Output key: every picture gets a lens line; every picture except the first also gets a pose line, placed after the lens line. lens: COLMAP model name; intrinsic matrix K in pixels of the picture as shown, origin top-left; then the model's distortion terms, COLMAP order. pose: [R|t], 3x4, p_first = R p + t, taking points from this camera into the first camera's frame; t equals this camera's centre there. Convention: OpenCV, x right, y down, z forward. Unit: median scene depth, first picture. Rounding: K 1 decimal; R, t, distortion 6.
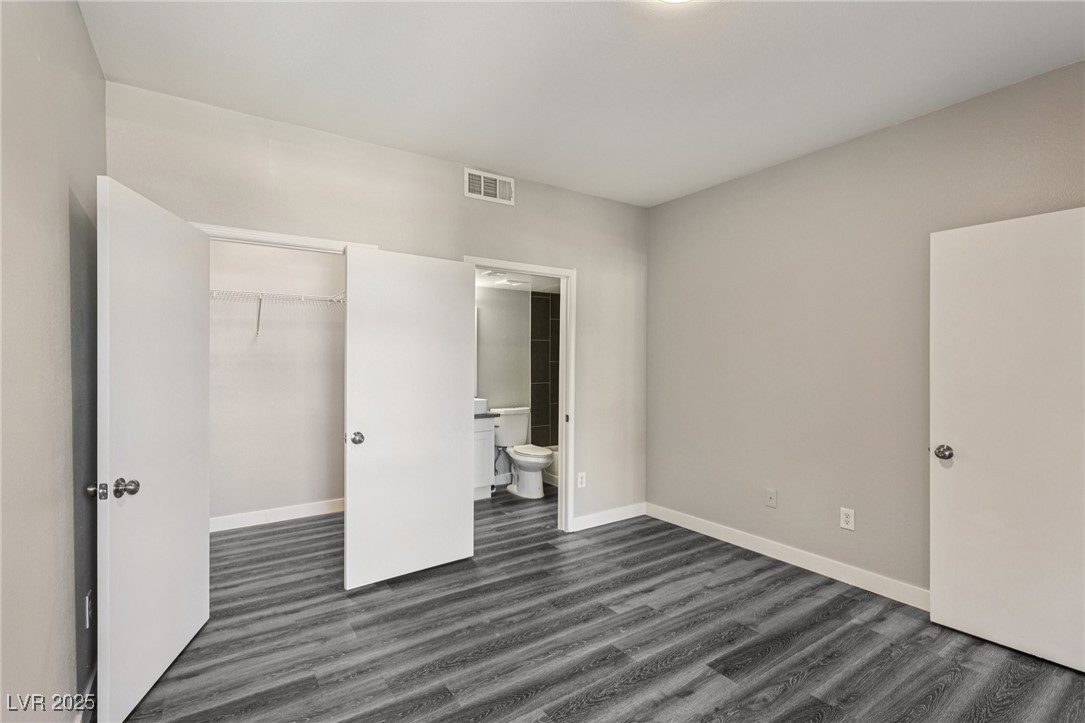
lens RADIAL K [[509.6, 0, 537.8], [0, 509.6, 366.9], [0, 0, 1]] dist [-0.006540, 0.002557]
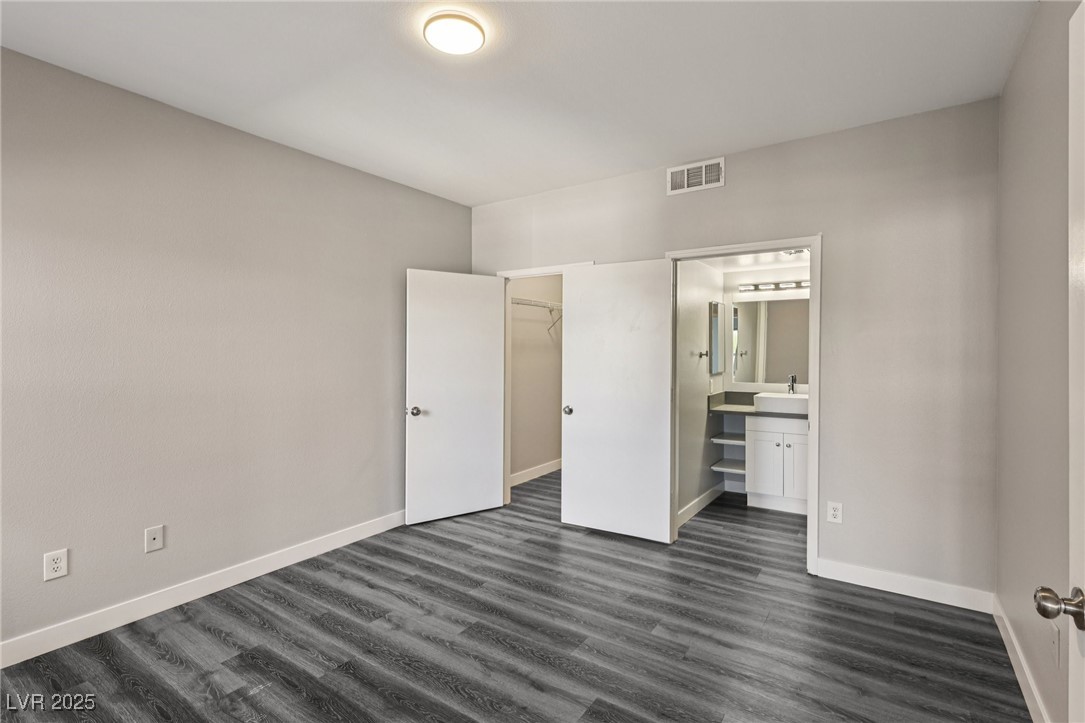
lens RADIAL K [[509.6, 0, 536.8], [0, 509.6, 342.2], [0, 0, 1]] dist [-0.006540, 0.002557]
pose [[0.361523, -0.015629, -0.932232, 0.820848], [-0.012824, 0.999682, -0.021733, -0.007318], [0.932275, 0.019812, 0.361208, 0.417383]]
